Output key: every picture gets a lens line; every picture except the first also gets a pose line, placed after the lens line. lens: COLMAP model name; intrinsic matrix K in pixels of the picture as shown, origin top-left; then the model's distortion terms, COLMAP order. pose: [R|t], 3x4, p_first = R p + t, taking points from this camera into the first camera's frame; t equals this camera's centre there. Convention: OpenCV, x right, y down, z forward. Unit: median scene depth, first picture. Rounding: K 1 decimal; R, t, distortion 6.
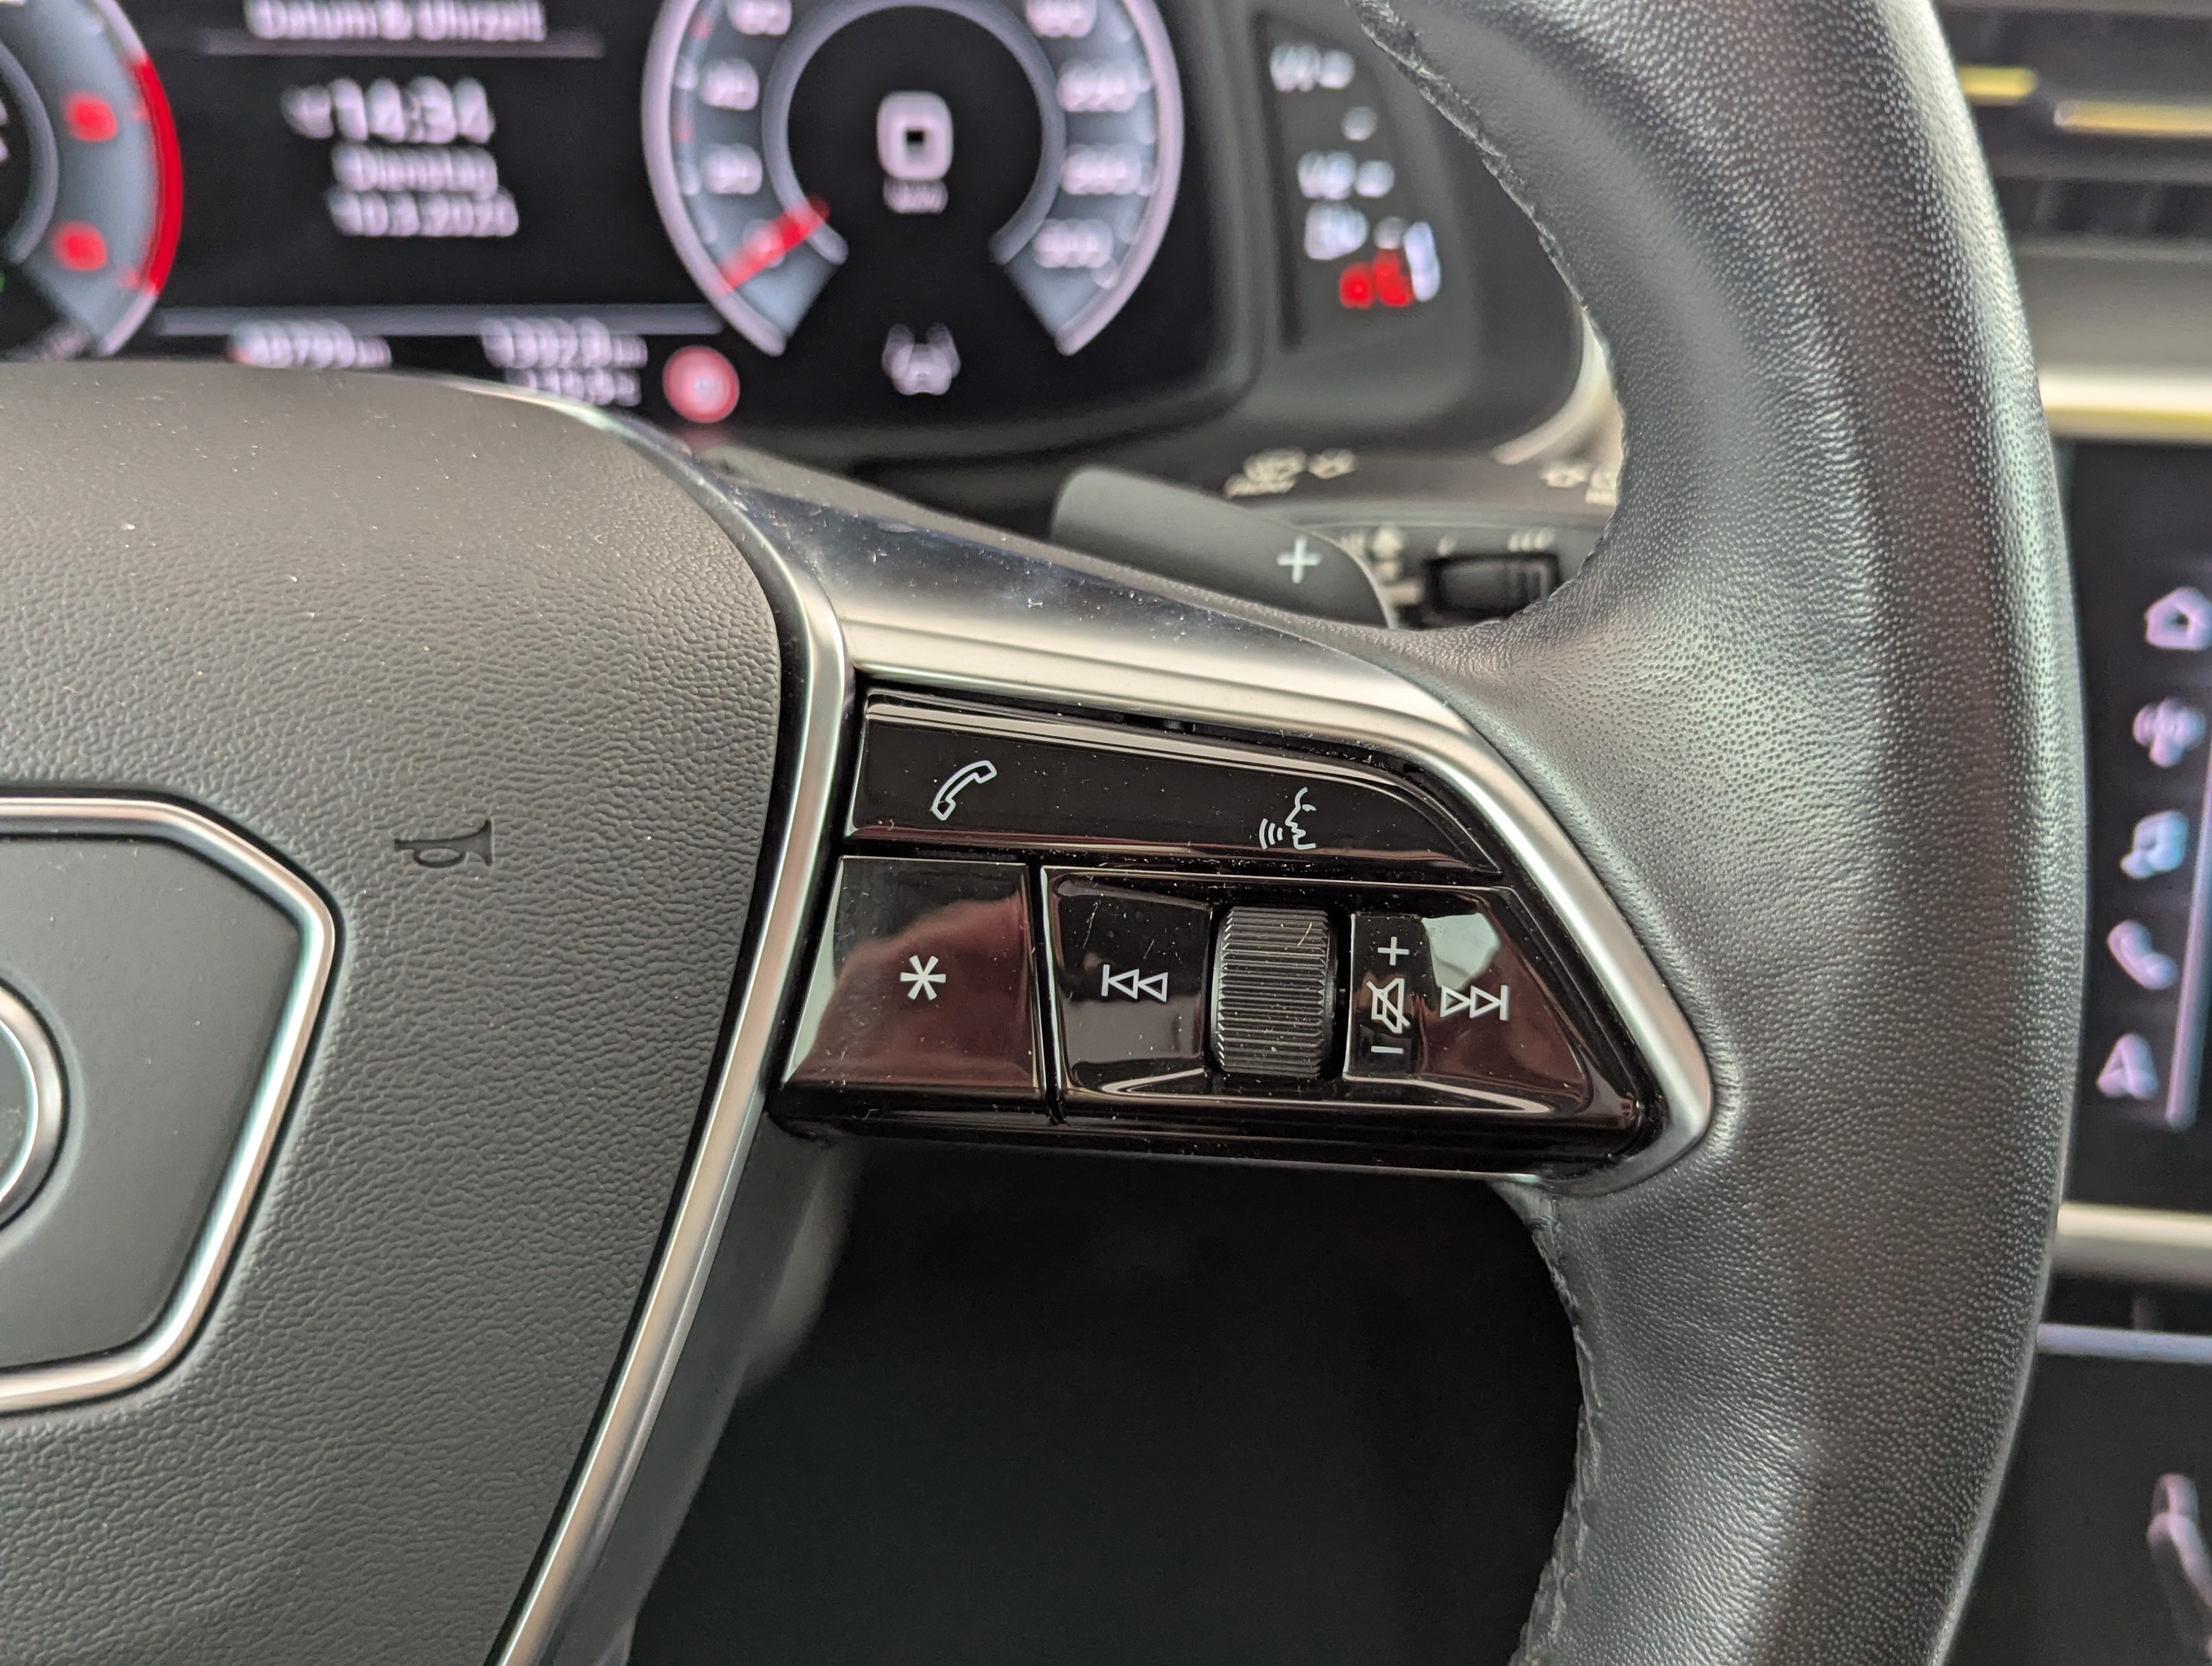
lens RADIAL K [[1995.7, 0, 1106.0], [0, 1995.7, 833.0], [0, 0, 1]] dist [-0.004148, -0.010356]
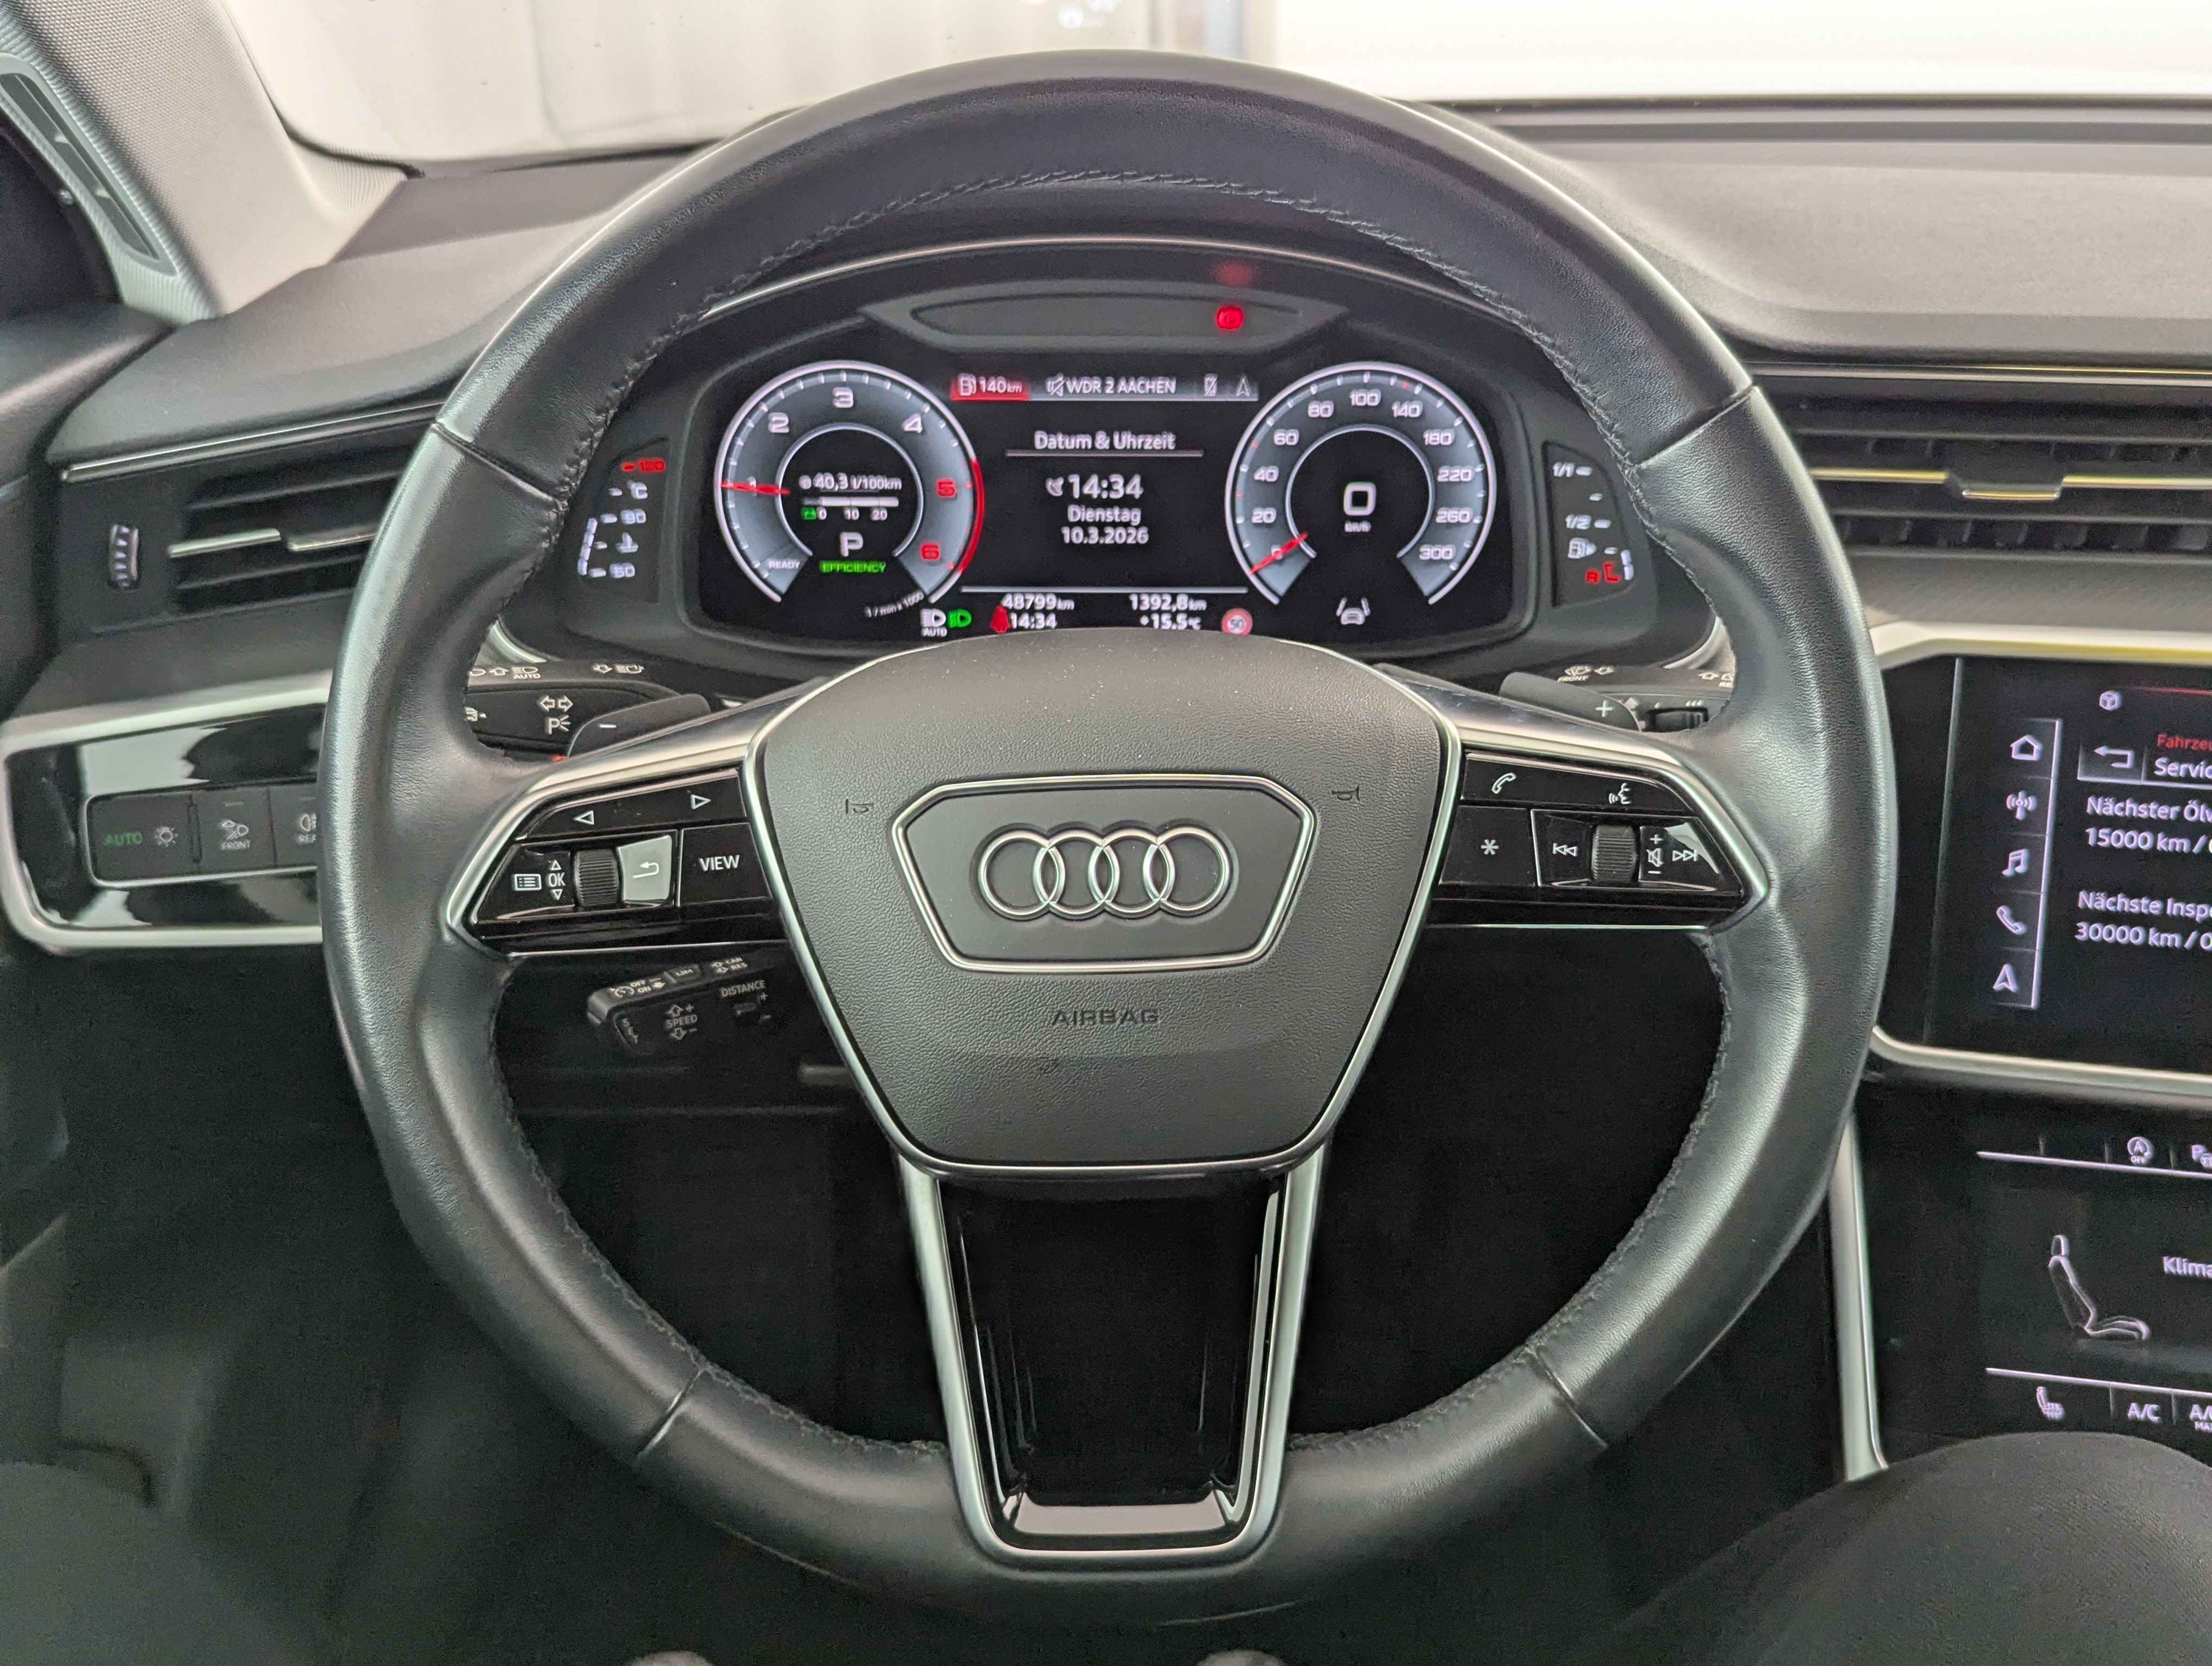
lens RADIAL K [[2062.9, 0, 1036.9], [0, 2062.9, 825.8], [0, 0, 1]] dist [0.029560, -0.002303]
pose [[0.997342, 0.014499, -0.071405, -0.282474], [-0.021088, 0.995499, -0.092400, 0.175893], [0.069744, 0.093661, 0.993158, -1.075784]]
